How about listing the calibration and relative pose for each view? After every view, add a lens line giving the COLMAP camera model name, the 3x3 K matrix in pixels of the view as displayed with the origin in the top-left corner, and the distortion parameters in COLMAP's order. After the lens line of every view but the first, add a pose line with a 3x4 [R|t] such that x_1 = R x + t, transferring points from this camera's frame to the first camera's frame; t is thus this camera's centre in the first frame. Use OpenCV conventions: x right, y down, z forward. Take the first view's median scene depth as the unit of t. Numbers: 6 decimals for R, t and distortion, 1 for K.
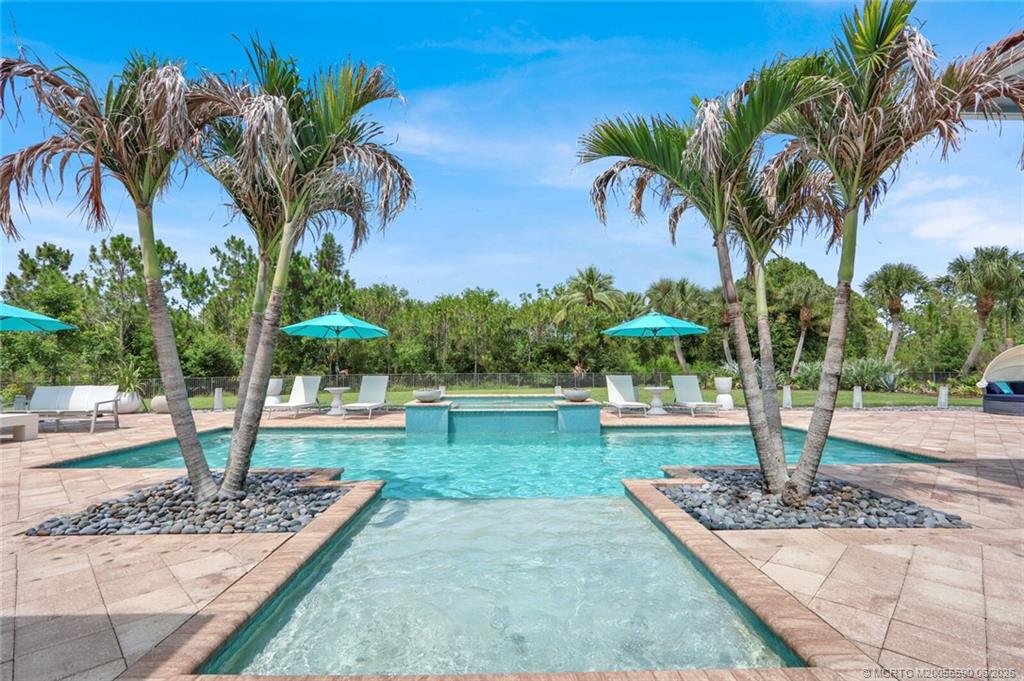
lens RADIAL K [[485.1, 0, 516.4], [0, 485.1, 339.3], [0, 0, 1]] dist [-0.002914, -0.000210]
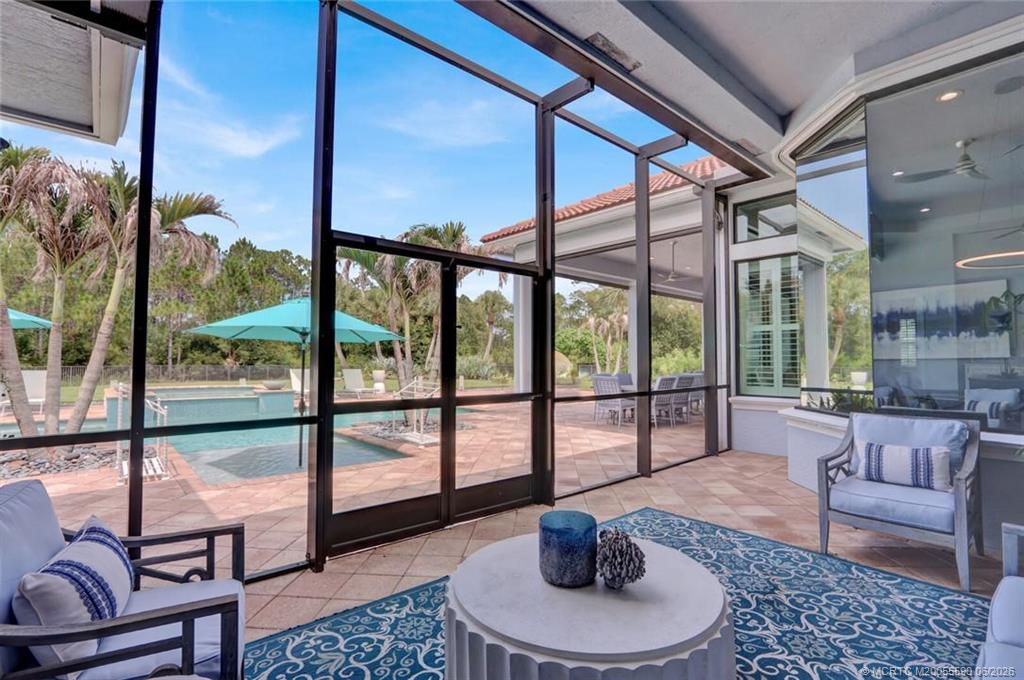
lens RADIAL K [[480.0, 0, 508.0], [0, 480.0, 363.2], [0, 0, 1]] dist [-0.009096, -0.000452]
pose [[0.775966, 0.004961, 0.630755, -0.060973], [-0.045988, 0.997753, 0.048727, -0.010037], [-0.629096, -0.066818, 0.774451, -0.116405]]
